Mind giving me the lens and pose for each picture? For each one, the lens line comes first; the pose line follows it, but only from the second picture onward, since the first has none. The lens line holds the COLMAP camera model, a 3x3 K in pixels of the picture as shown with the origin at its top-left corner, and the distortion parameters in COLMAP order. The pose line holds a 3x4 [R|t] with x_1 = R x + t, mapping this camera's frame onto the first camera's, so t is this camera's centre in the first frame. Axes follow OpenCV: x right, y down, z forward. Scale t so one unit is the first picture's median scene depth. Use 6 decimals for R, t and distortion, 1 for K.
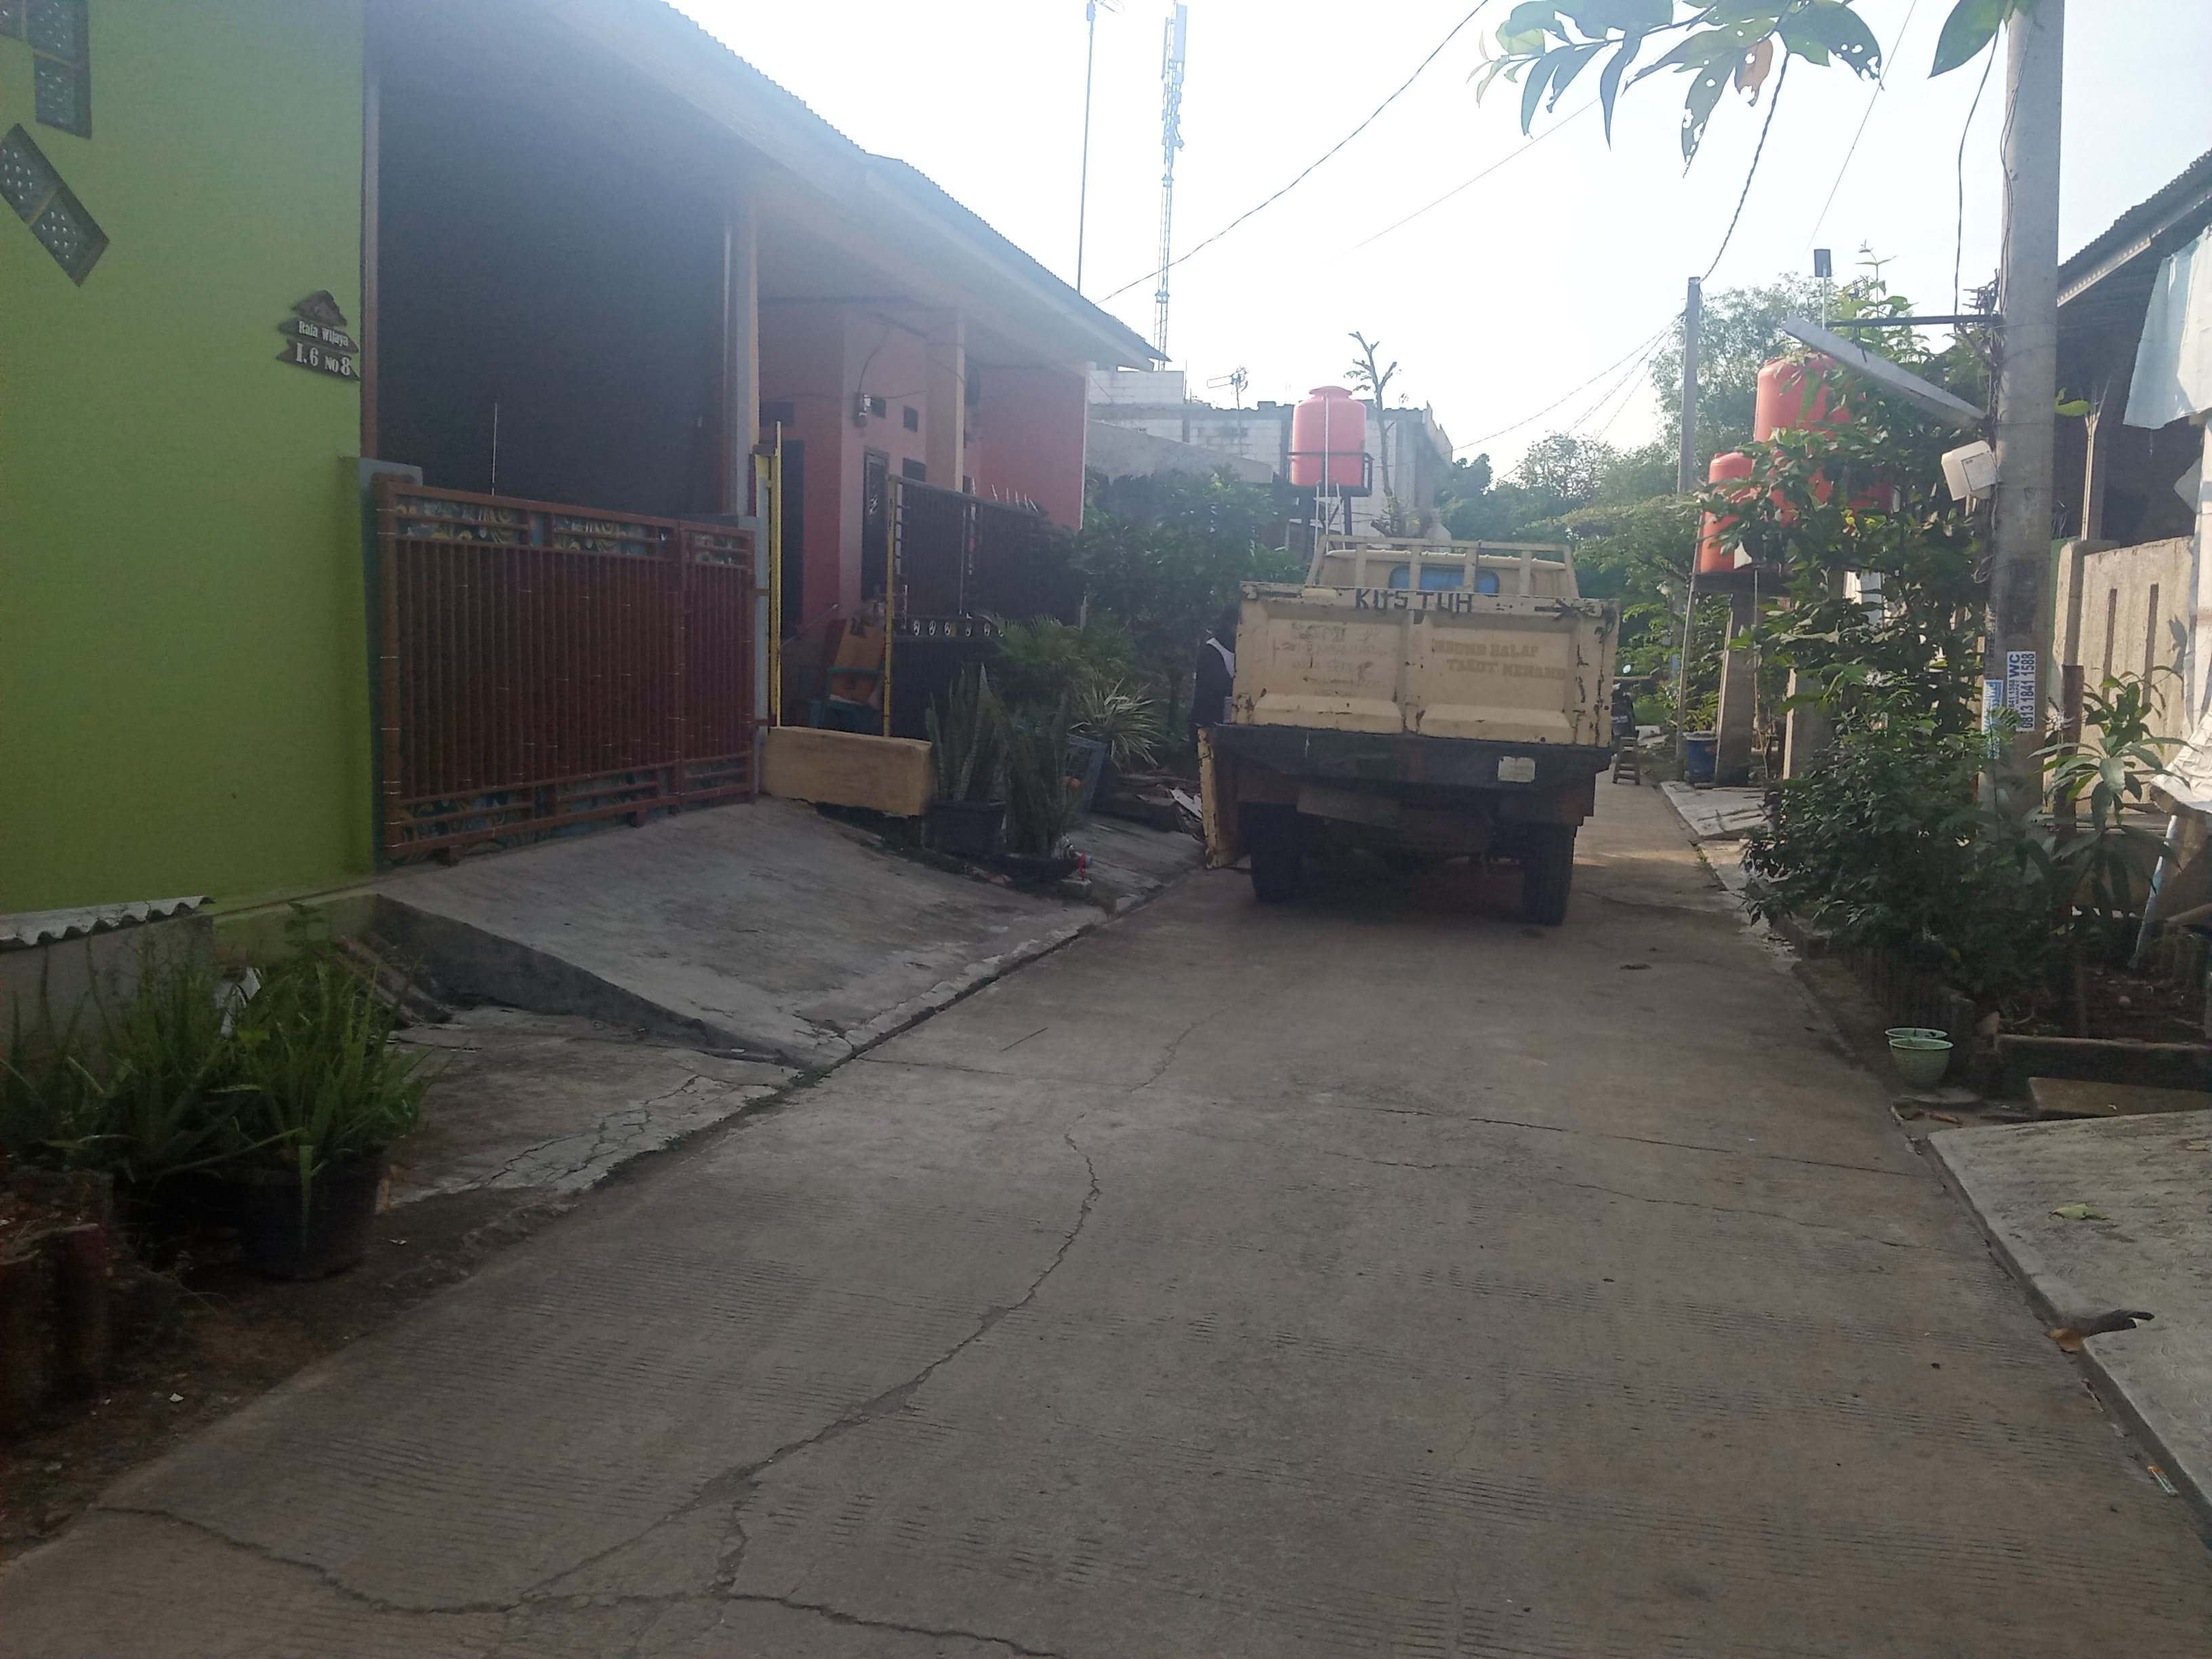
lens RADIAL K [[1812.6, 0, 1106.0], [0, 1812.6, 829.5], [0, 0, 1]] dist [0.098462, -0.149202]
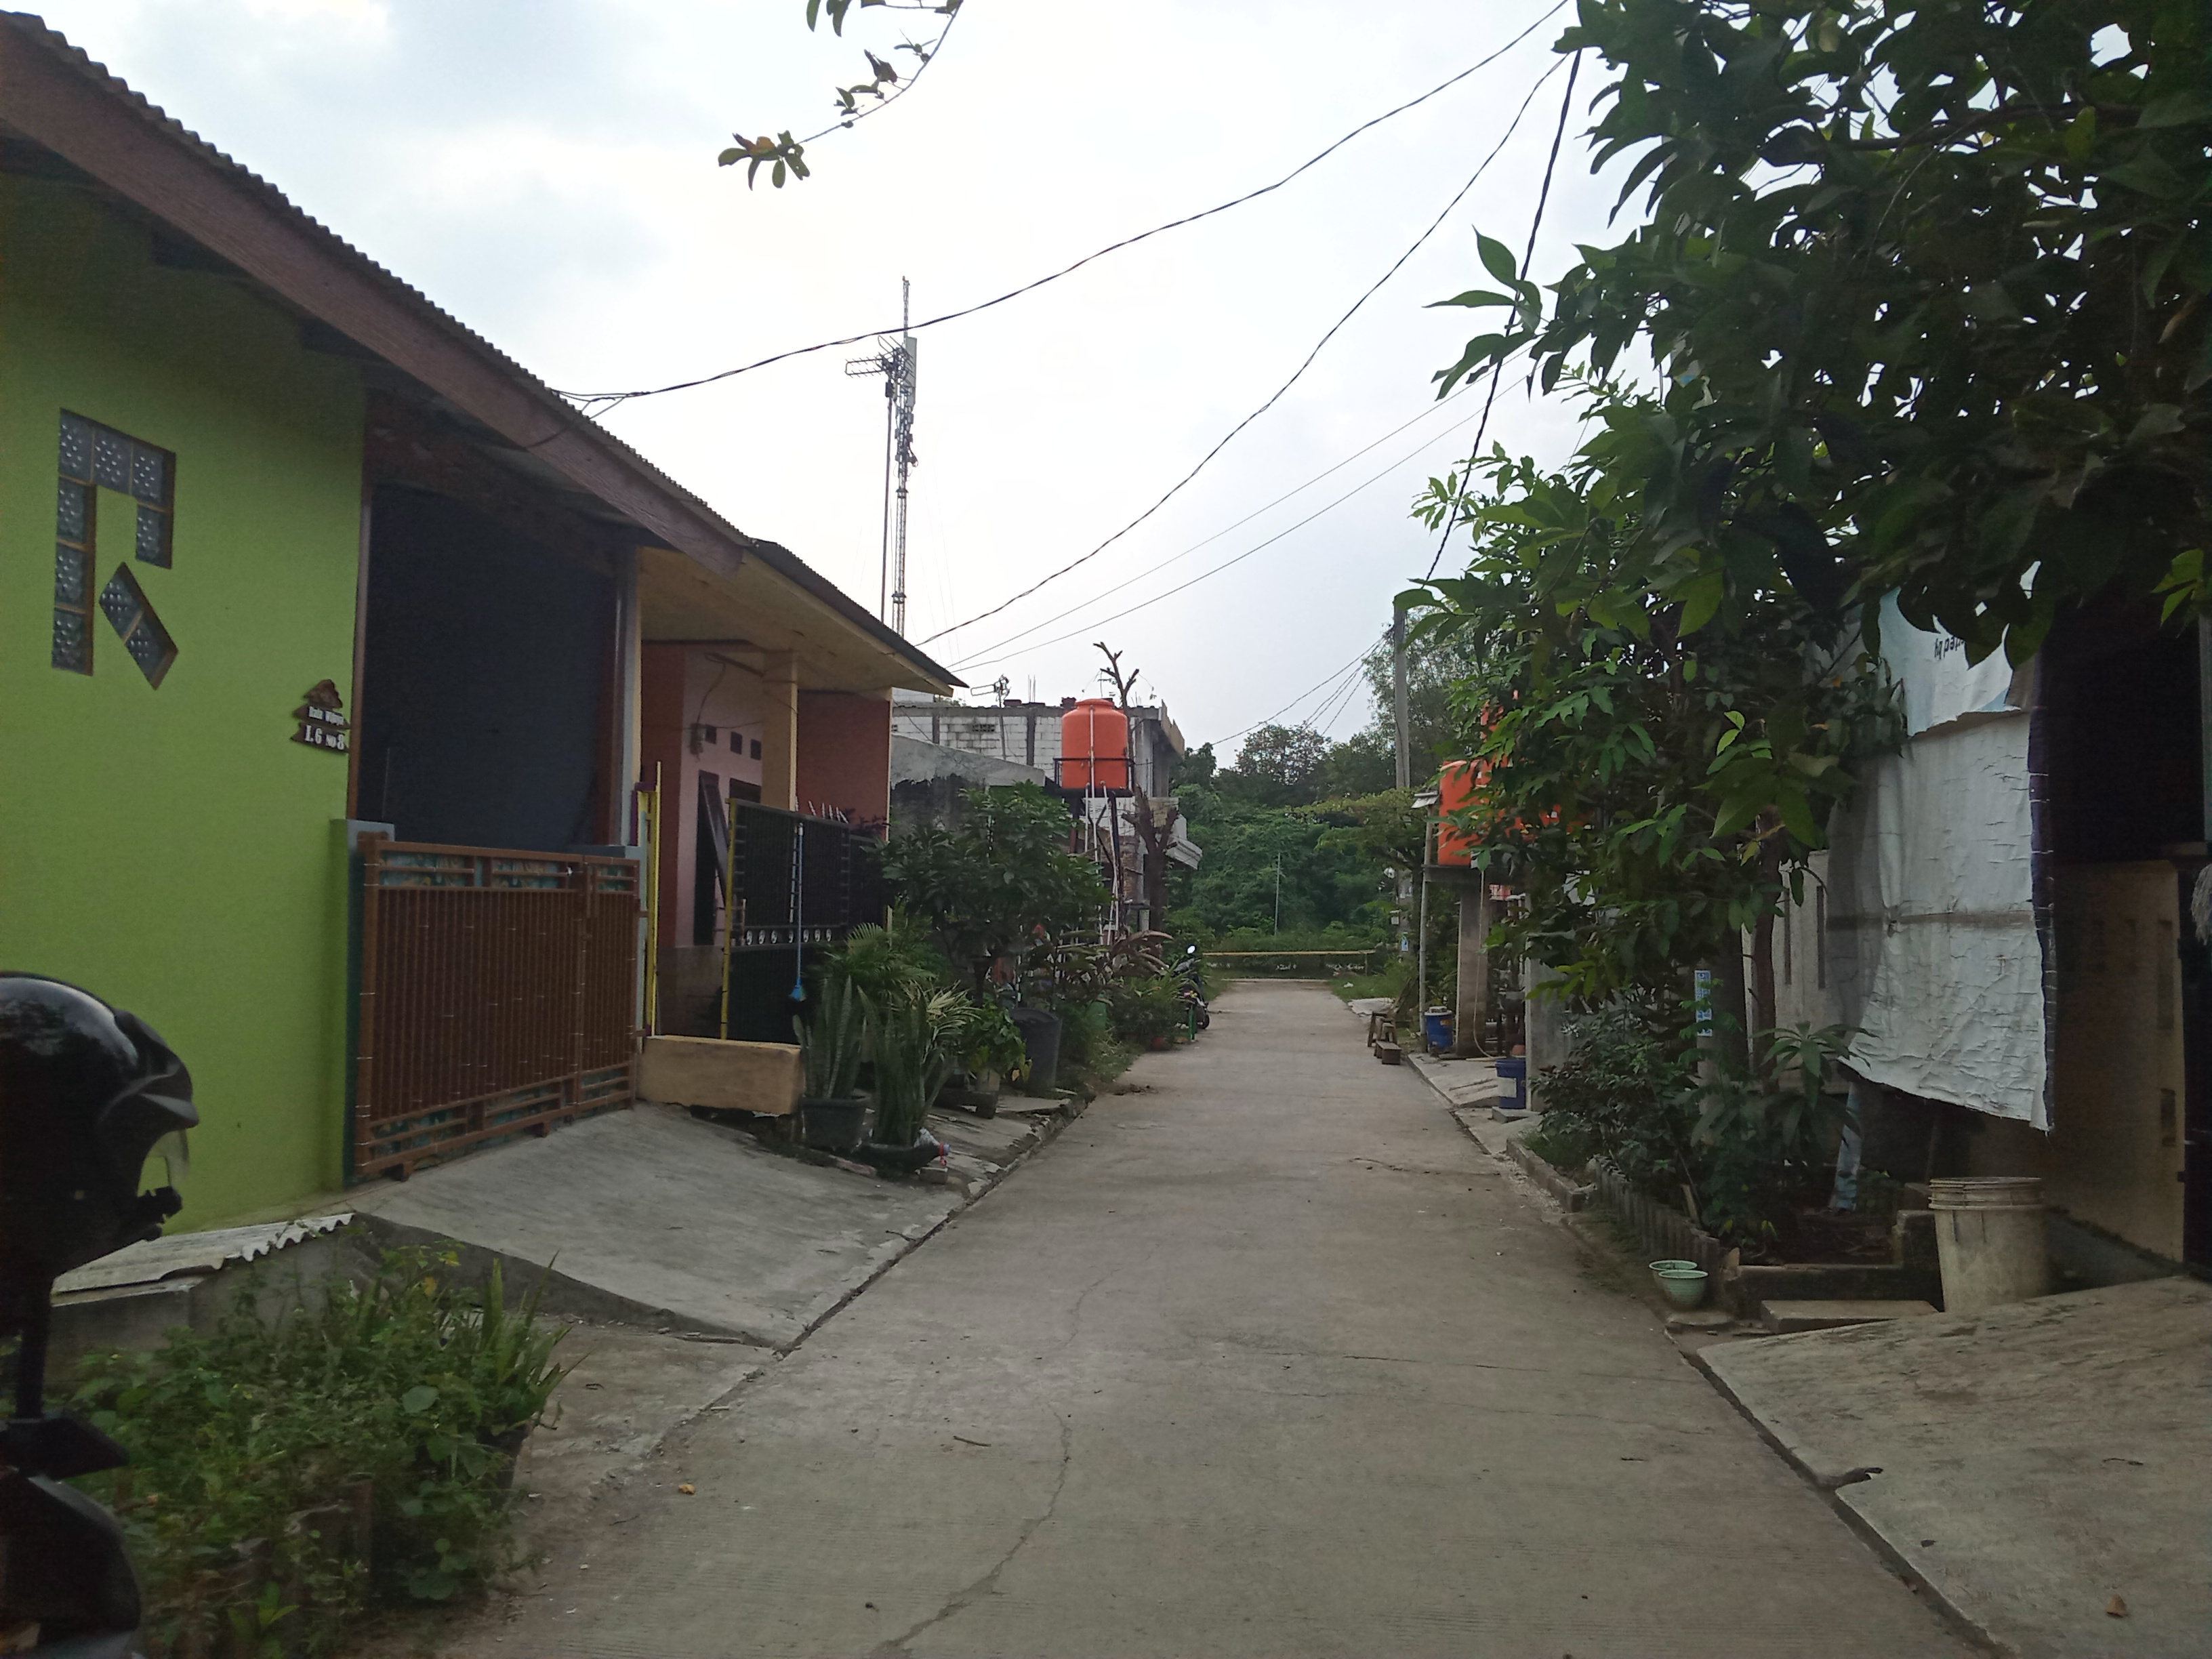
lens RADIAL K [[1826.7, 0, 1106.0], [0, 1826.7, 829.5], [0, 0, 1]] dist [0.123223, -0.217695]
pose [[0.988253, -0.014168, 0.152168, -0.104120], [0.036956, 0.988297, -0.147995, -0.008121], [-0.148290, 0.151880, 0.977212, -0.169447]]
